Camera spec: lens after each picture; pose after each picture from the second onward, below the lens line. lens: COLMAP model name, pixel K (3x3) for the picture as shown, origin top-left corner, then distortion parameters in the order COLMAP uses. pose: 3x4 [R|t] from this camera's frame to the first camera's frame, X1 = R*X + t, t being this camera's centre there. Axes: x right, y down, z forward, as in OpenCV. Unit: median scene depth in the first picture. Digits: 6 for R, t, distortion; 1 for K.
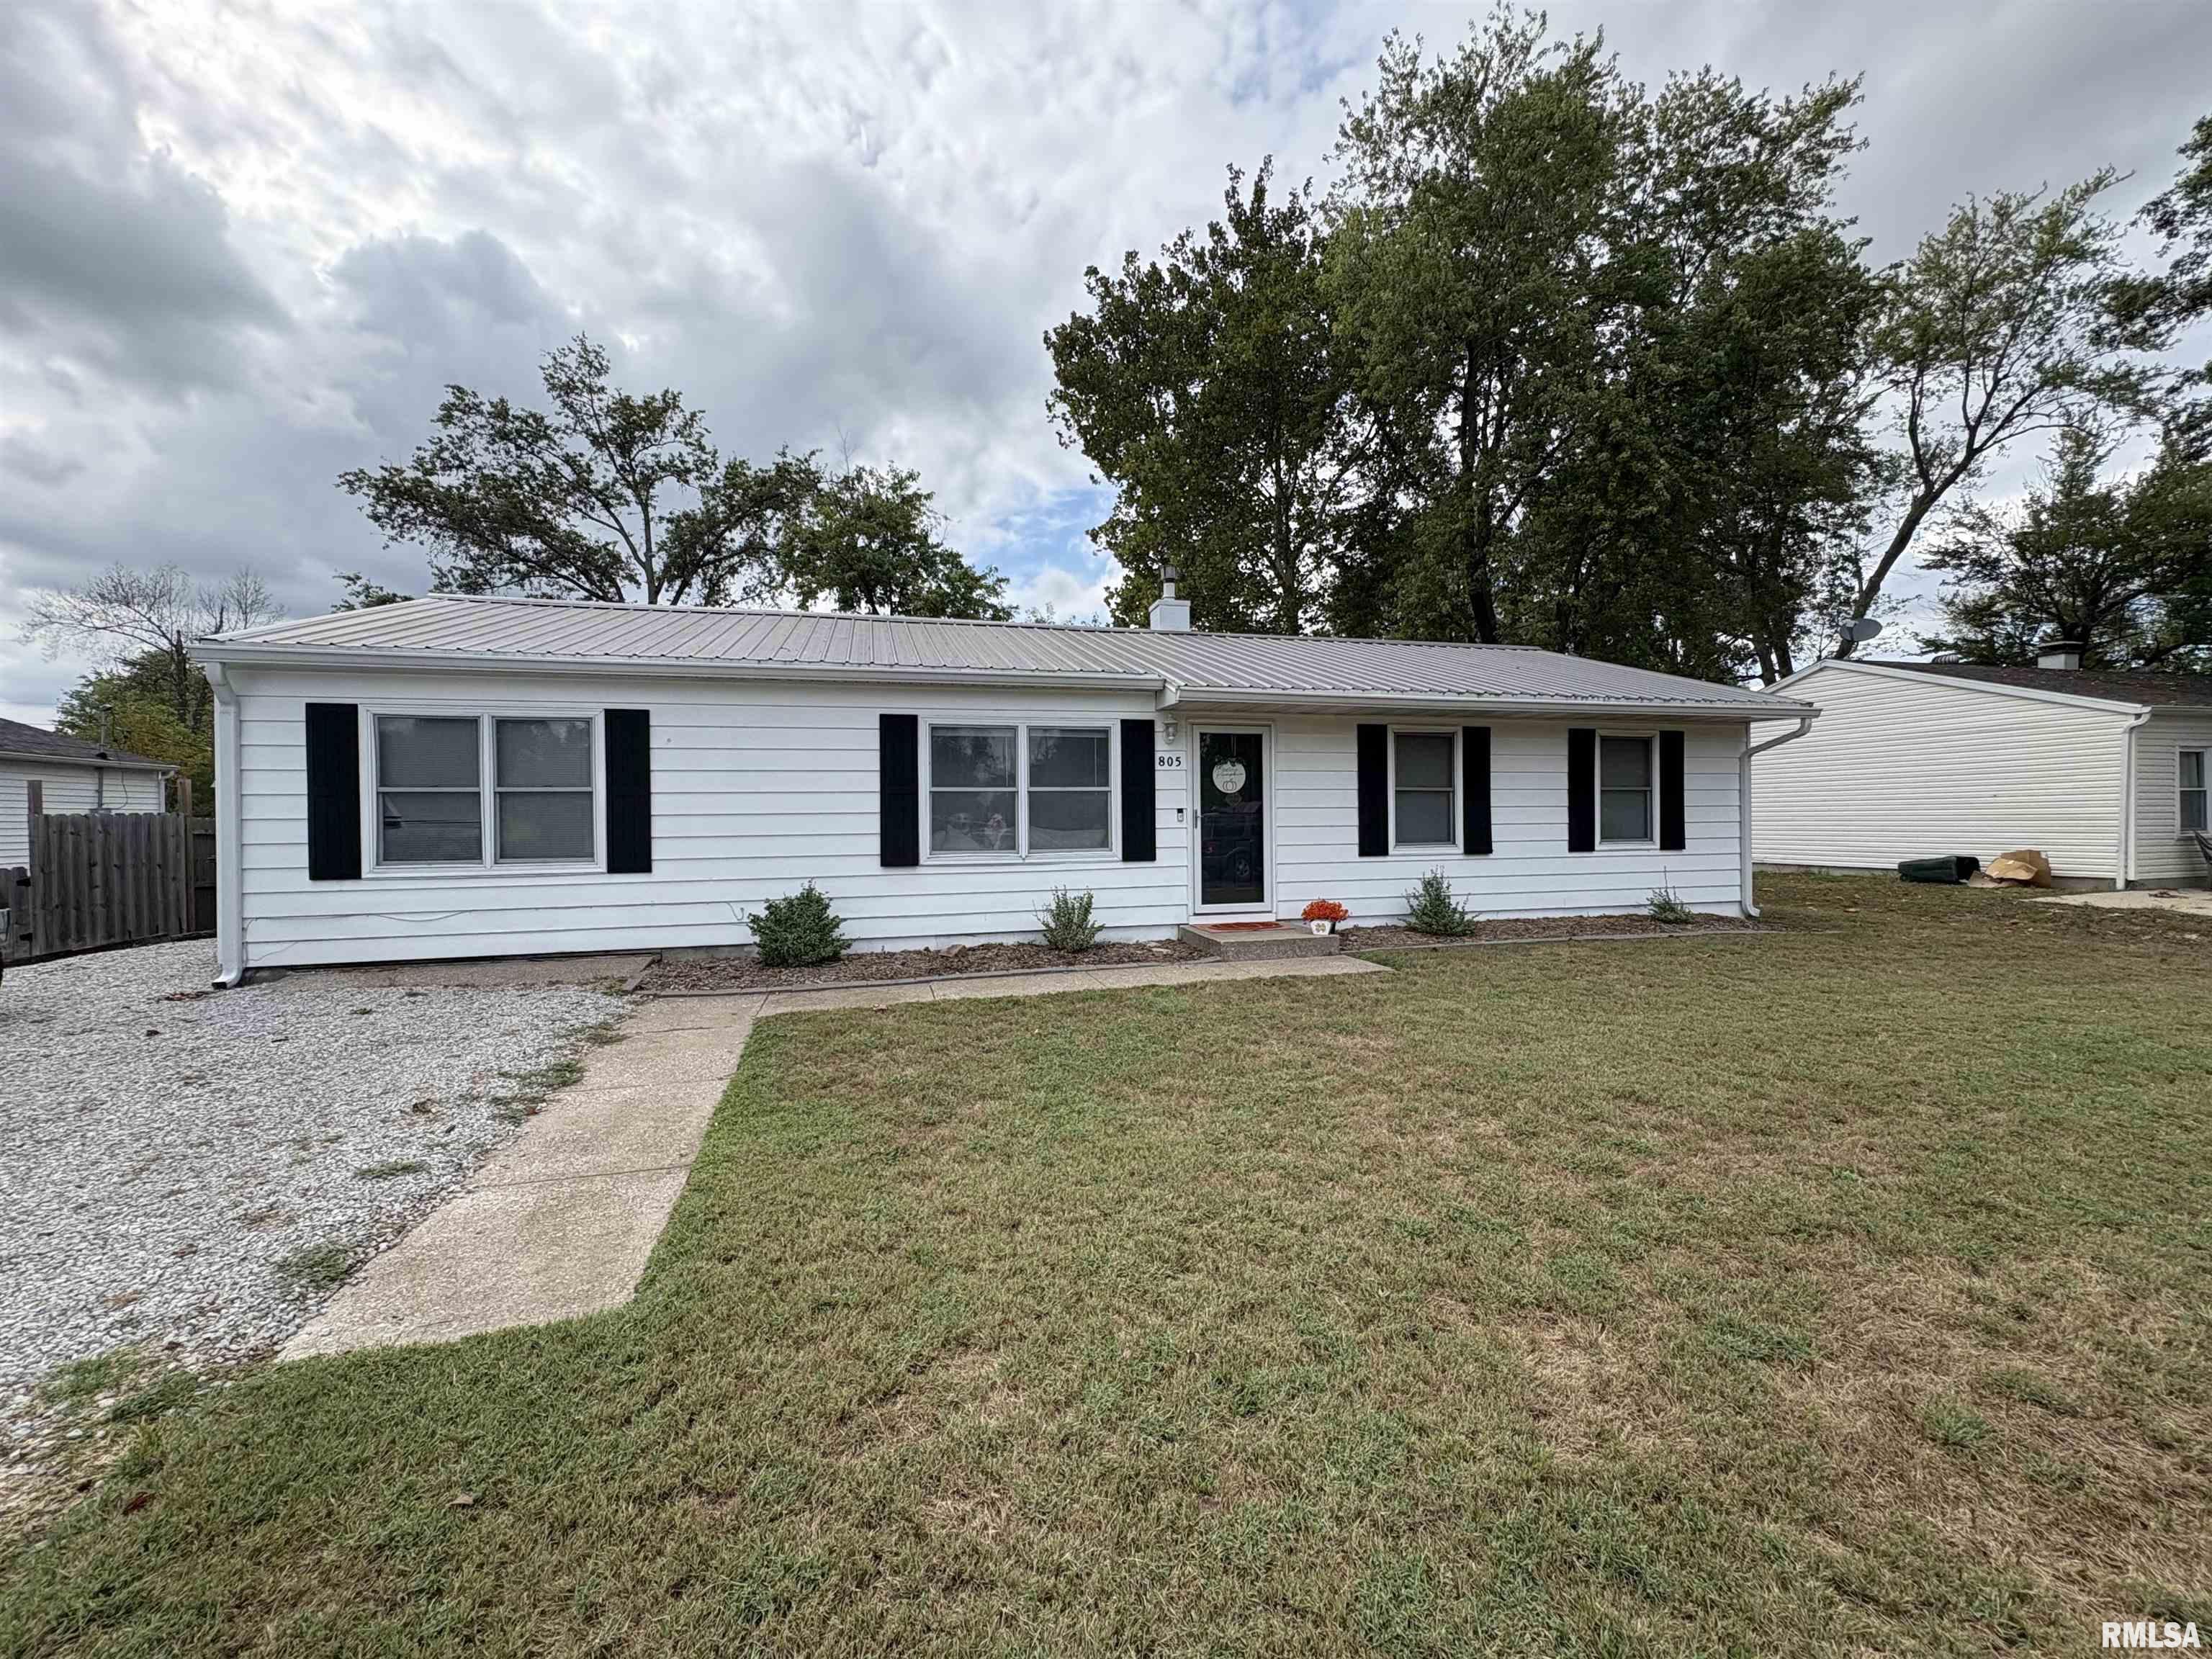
lens RADIAL K [[881.8, 0, 1113.5], [0, 881.8, 821.2], [0, 0, 1]] dist [-0.000617, 0.000062]
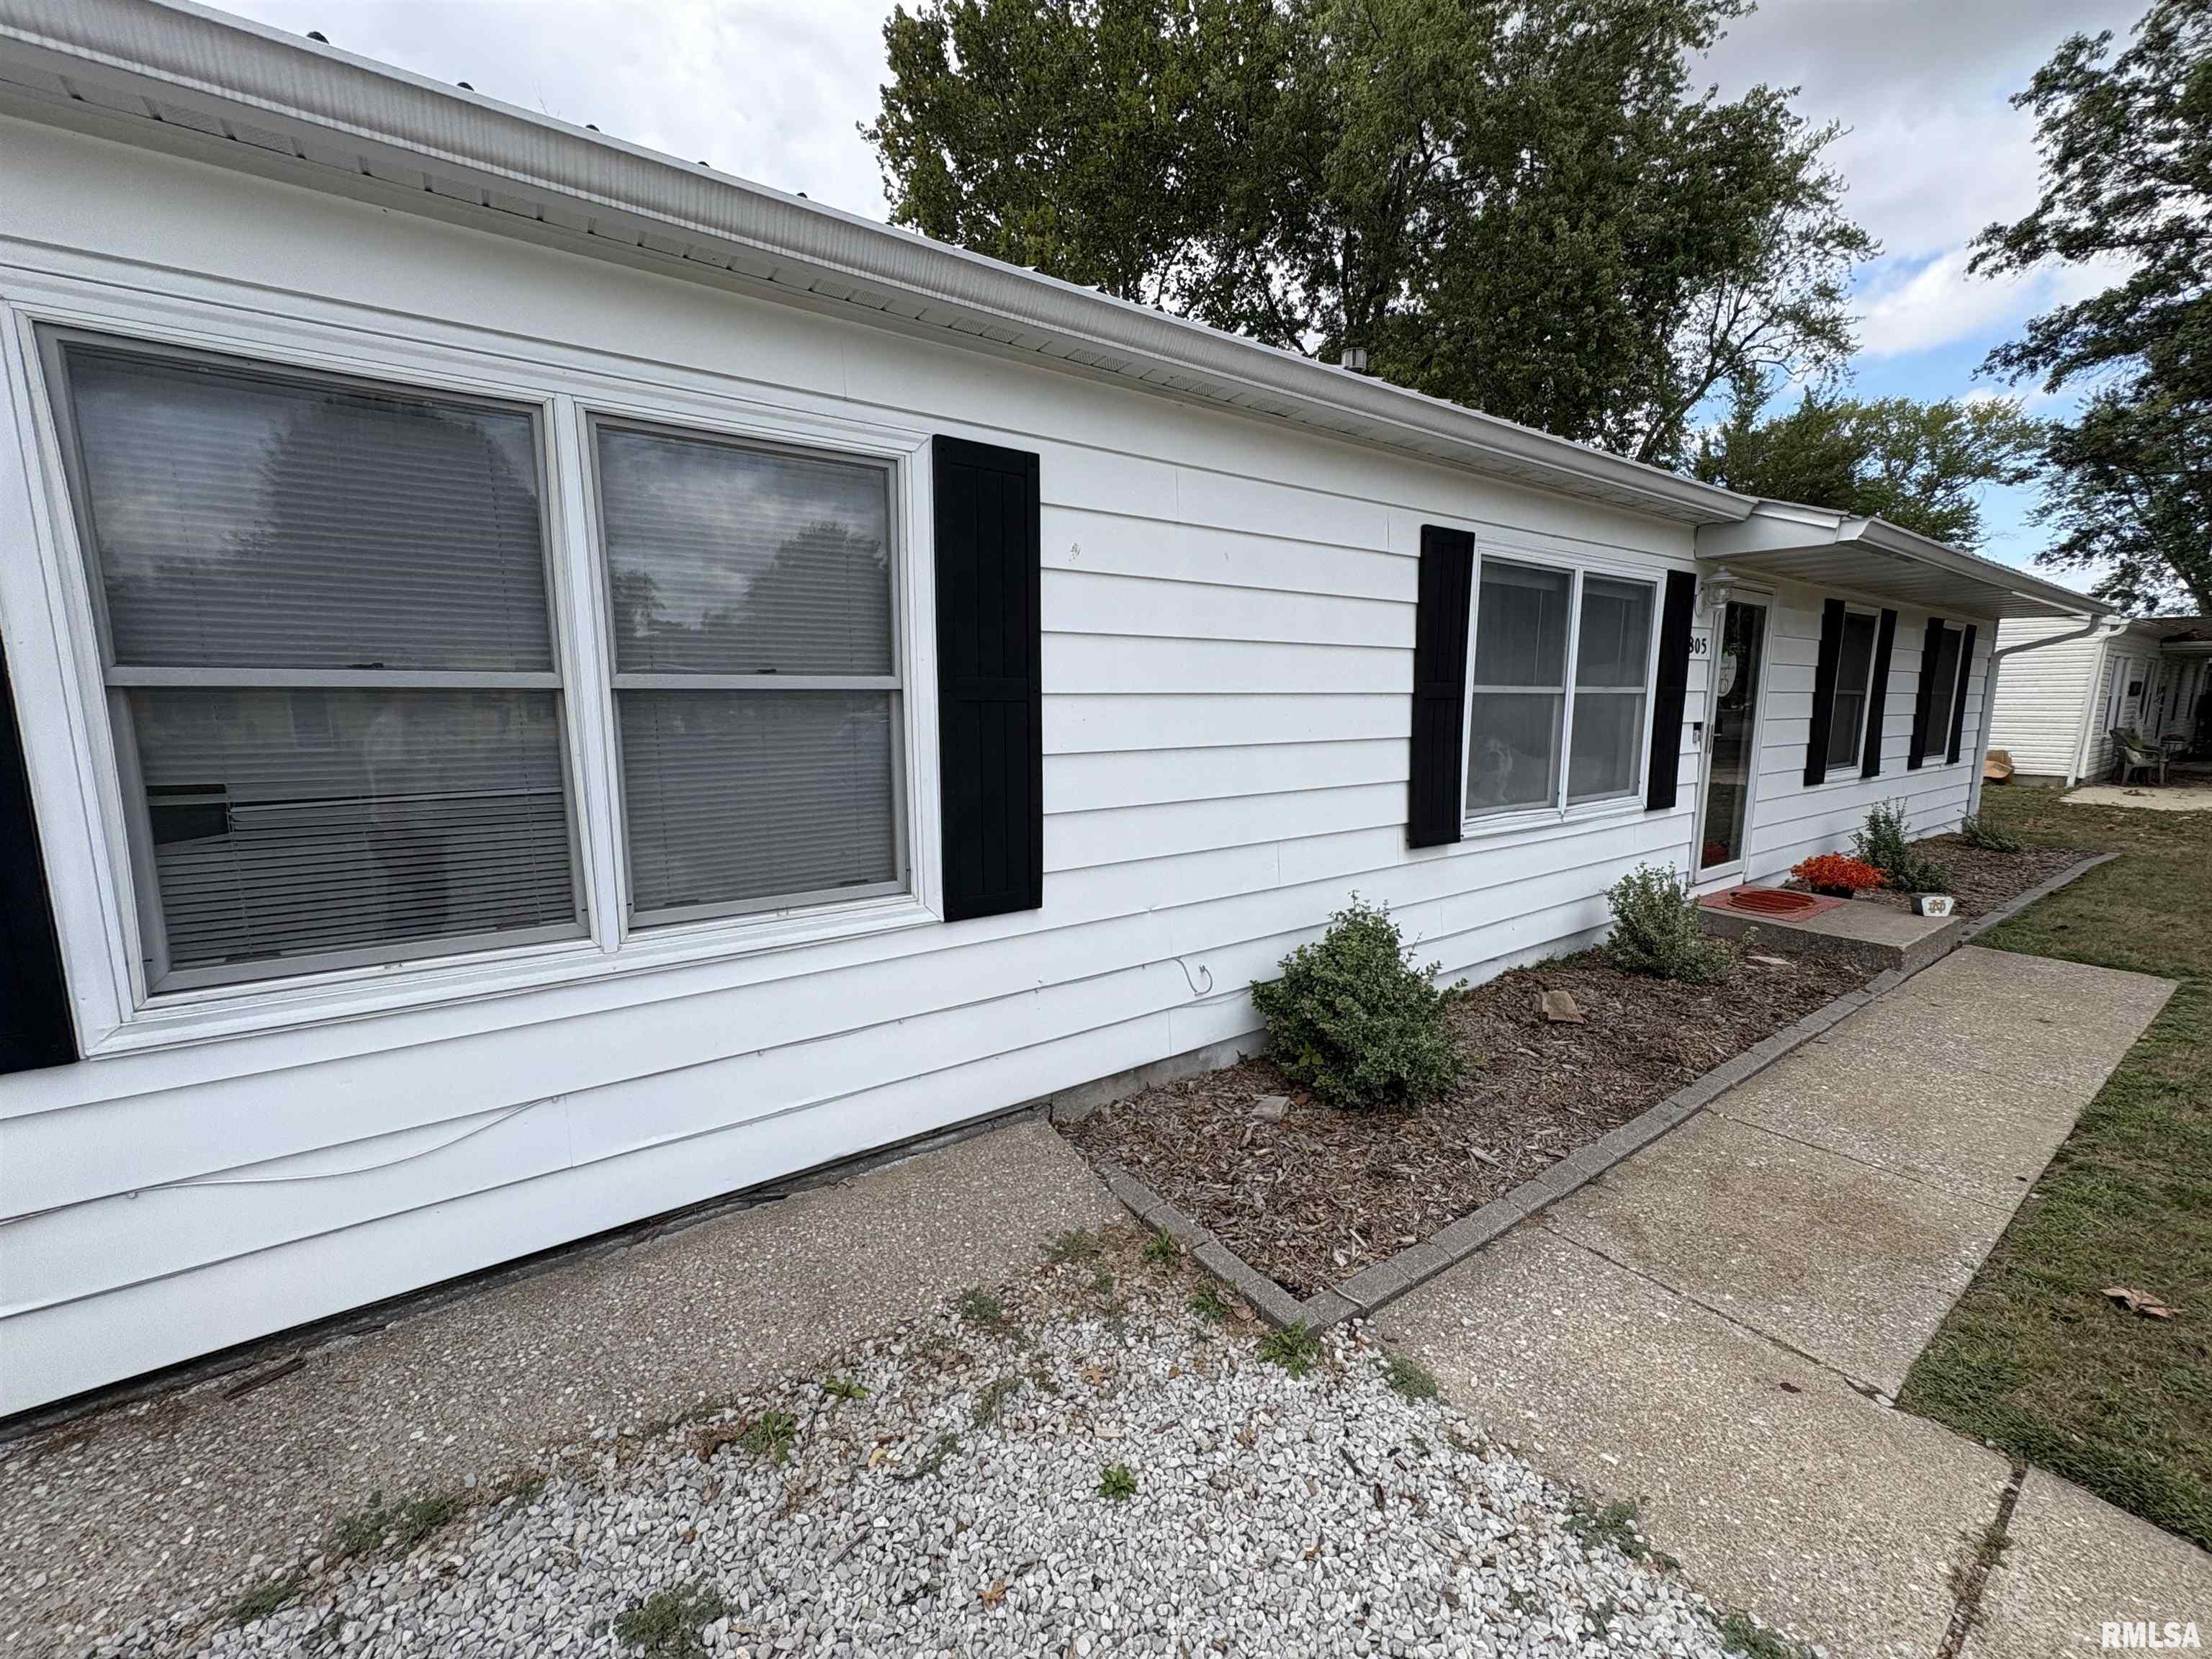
lens RADIAL K [[881.8, 0, 1112.3], [0, 881.8, 830.8], [0, 0, 1]] dist [-0.000617, 0.000062]
pose [[0.938095, -0.040747, 0.343972, -0.197815], [-0.011102, 0.989009, 0.147436, -0.009643], [-0.346199, -0.142128, 0.927333, 0.203988]]
